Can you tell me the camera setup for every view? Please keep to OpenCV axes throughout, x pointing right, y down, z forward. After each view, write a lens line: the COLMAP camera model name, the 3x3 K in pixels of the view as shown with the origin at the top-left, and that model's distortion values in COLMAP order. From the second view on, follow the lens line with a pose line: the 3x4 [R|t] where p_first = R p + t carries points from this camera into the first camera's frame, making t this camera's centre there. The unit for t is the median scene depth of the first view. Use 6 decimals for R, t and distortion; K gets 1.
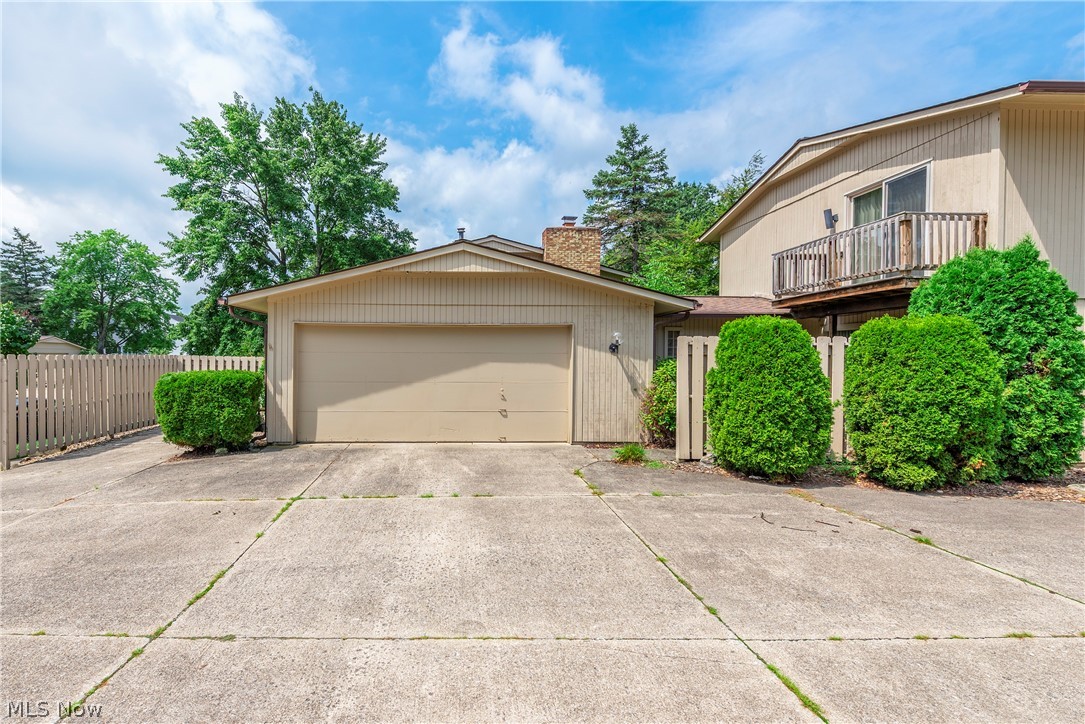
lens RADIAL K [[508.0, 0, 482.0], [0, 508.0, 361.1], [0, 0, 1]] dist [0.012963, -0.000229]
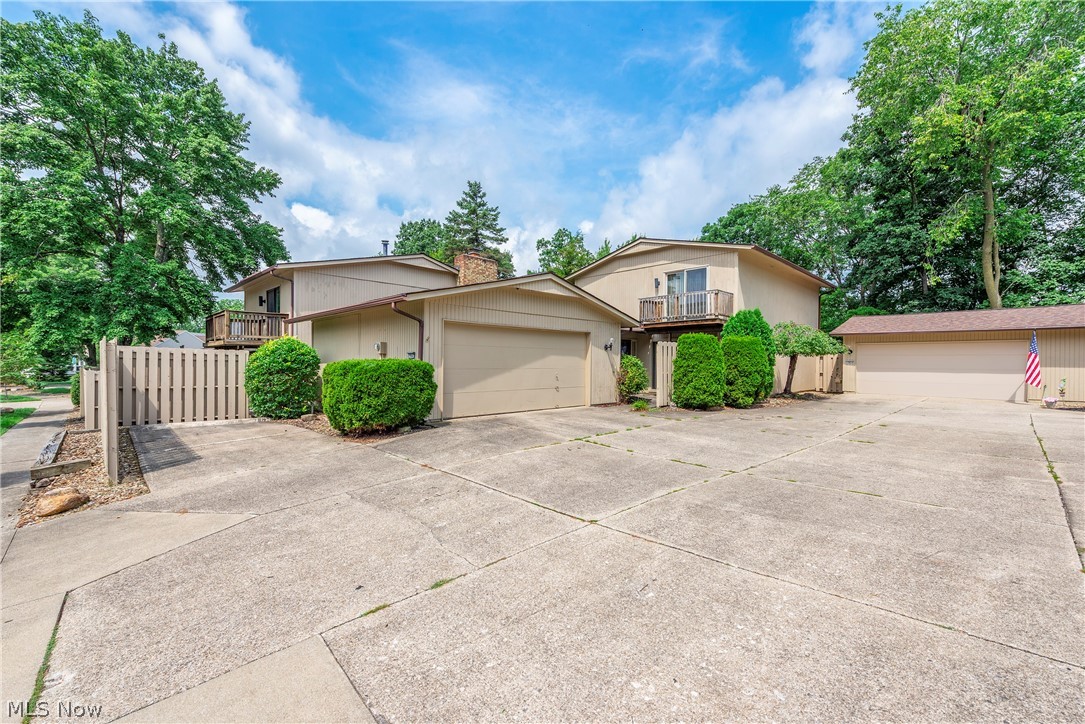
lens RADIAL K [[448.2, 0, 529.7], [0, 448.2, 370.8], [0, 0, 1]] dist [0.009484, -0.000066]
pose [[0.744057, -0.010828, 0.668028, -0.945357], [0.001797, 0.999897, 0.014205, 0.031284], [-0.668114, -0.009368, 0.744000, 0.070688]]
